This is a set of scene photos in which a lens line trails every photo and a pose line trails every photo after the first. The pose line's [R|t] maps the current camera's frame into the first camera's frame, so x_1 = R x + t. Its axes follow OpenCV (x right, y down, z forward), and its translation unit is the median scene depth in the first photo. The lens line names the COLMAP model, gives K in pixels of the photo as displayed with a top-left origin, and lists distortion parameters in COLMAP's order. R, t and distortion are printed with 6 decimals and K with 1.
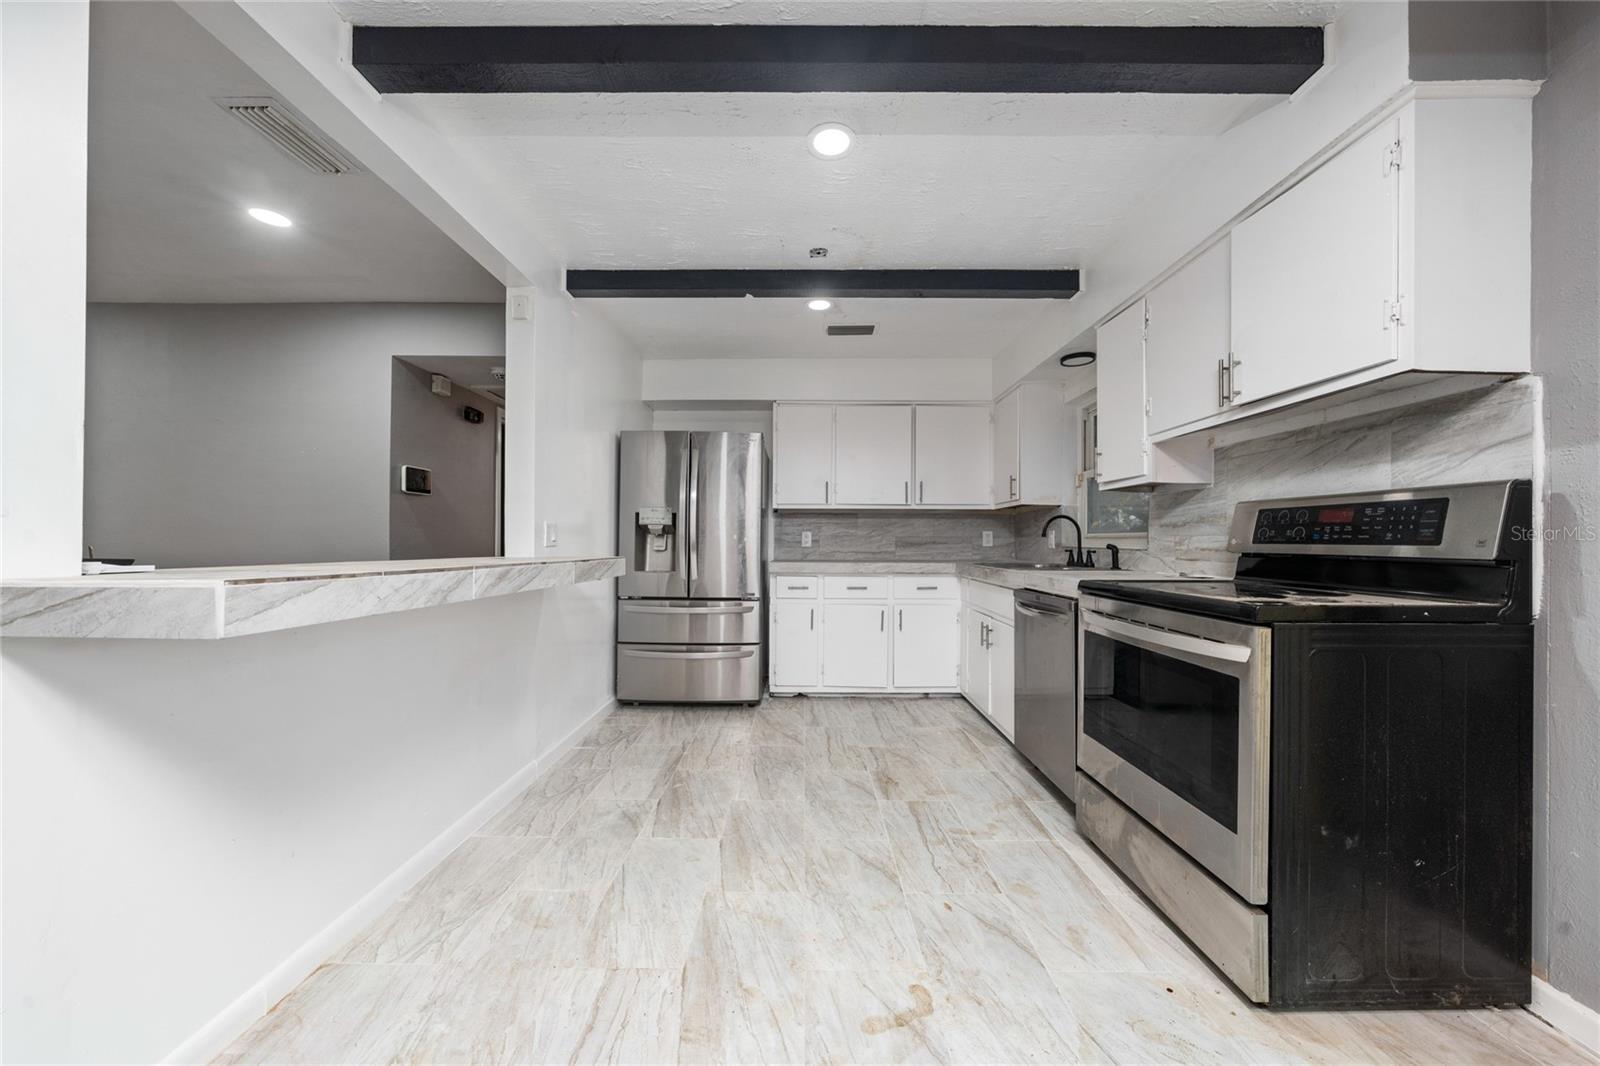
lens RADIAL K [[550.1, 0, 799.8], [0, 550.1, 539.5], [0, 0, 1]] dist [-0.000919, -0.000165]
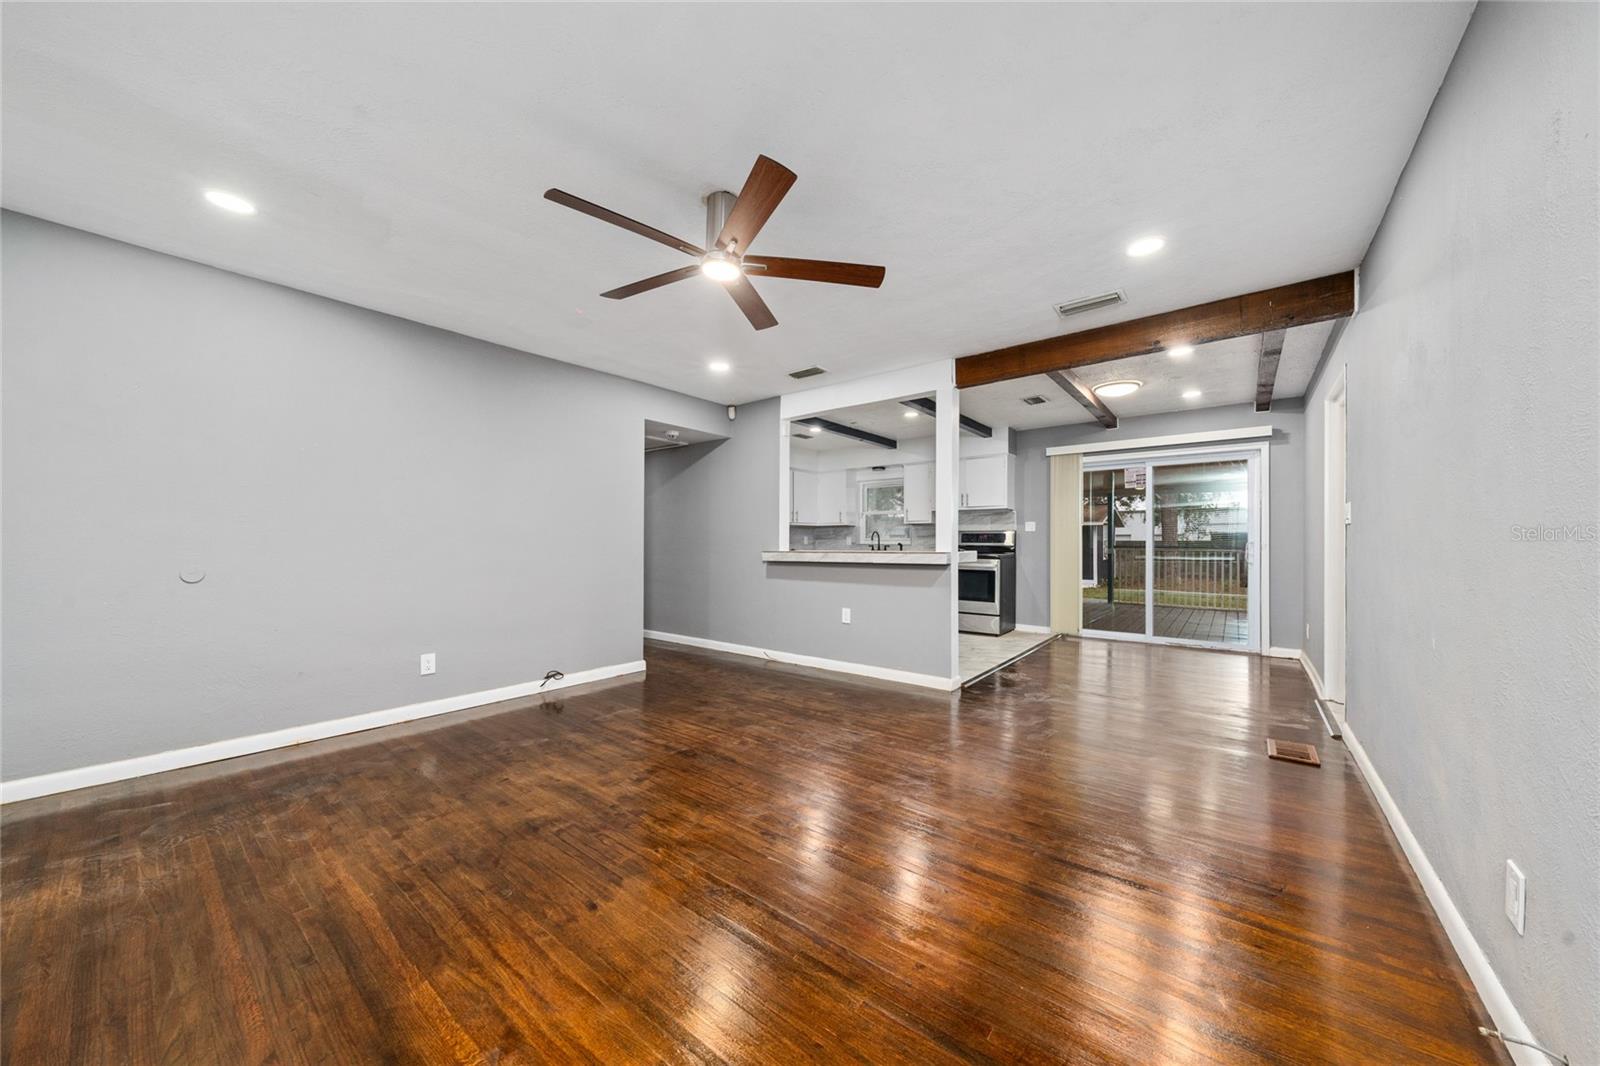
lens RADIAL K [[550.1, 0, 807.0], [0, 550.1, 542.8], [0, 0, 1]] dist [-0.000919, -0.000165]
pose [[0.616786, -0.005274, 0.787113, -3.870098], [-0.000636, 0.999974, 0.007199, -0.024069], [-0.787131, -0.004941, 0.616766, -0.656133]]
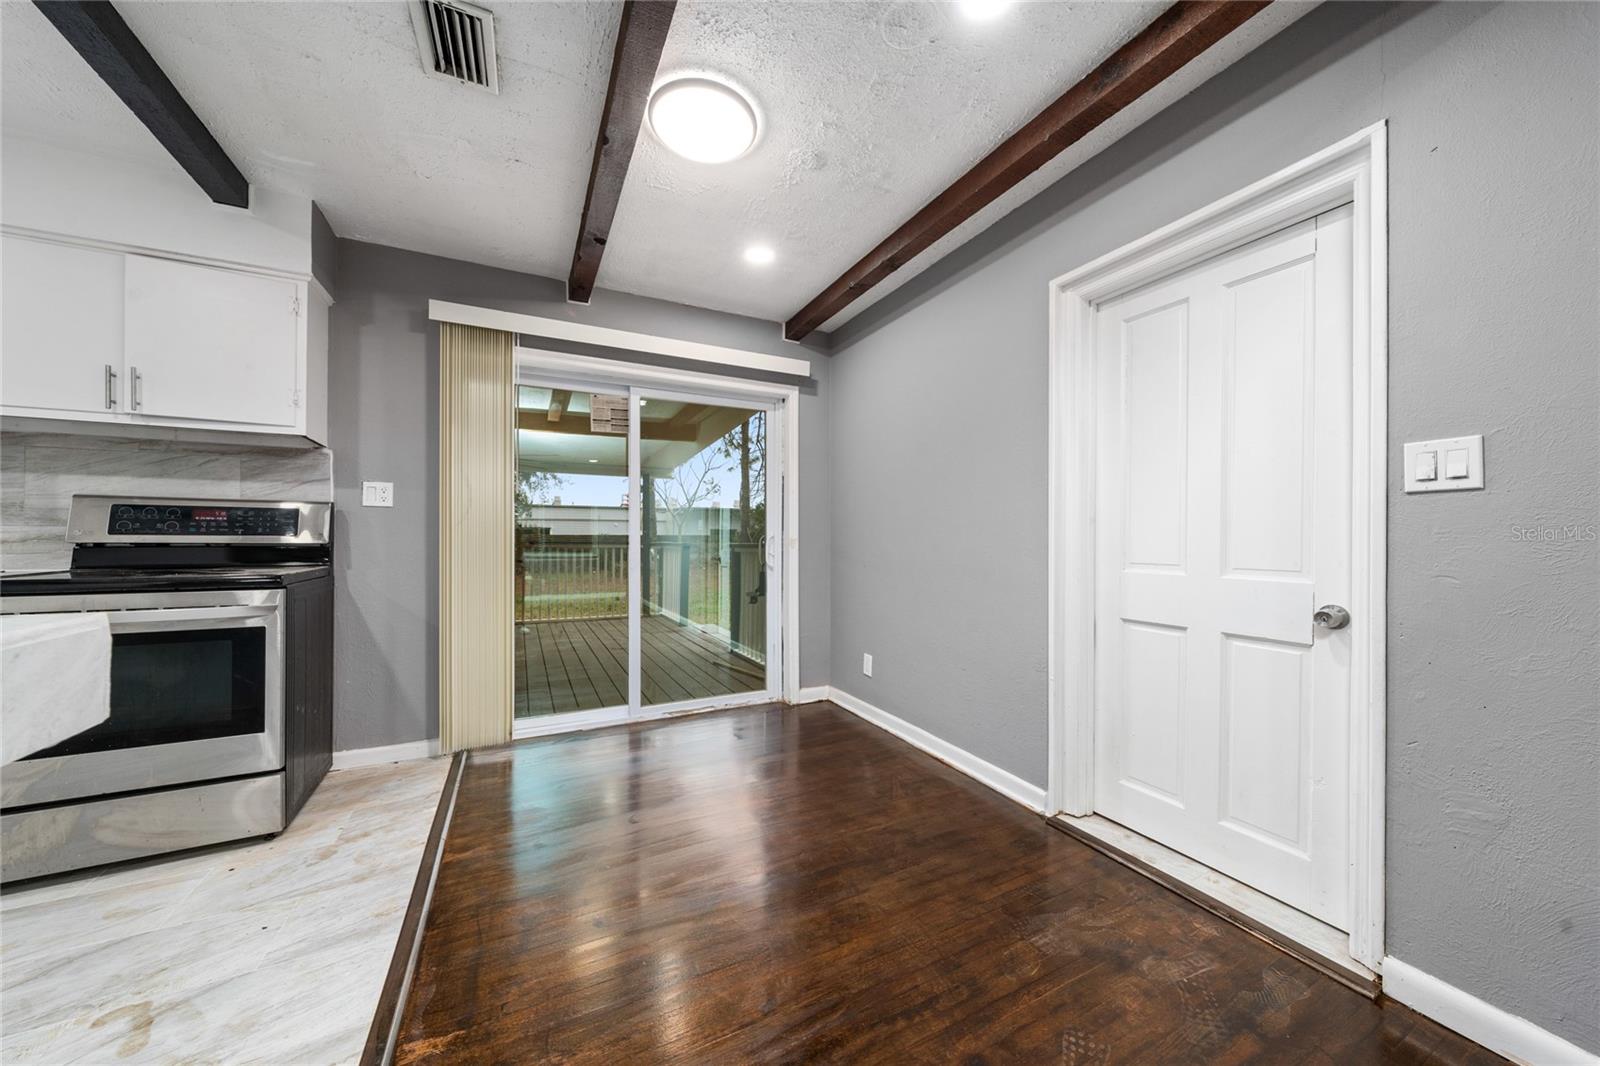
lens RADIAL K [[550.1, 0, 802.4], [0, 550.1, 533.8], [0, 0, 1]] dist [-0.000919, -0.000165]
pose [[-0.462063, -0.001158, 0.886846, -1.129238], [-0.007265, 0.999971, -0.002480, -0.002626], [-0.886817, -0.007588, -0.462058, 0.385892]]
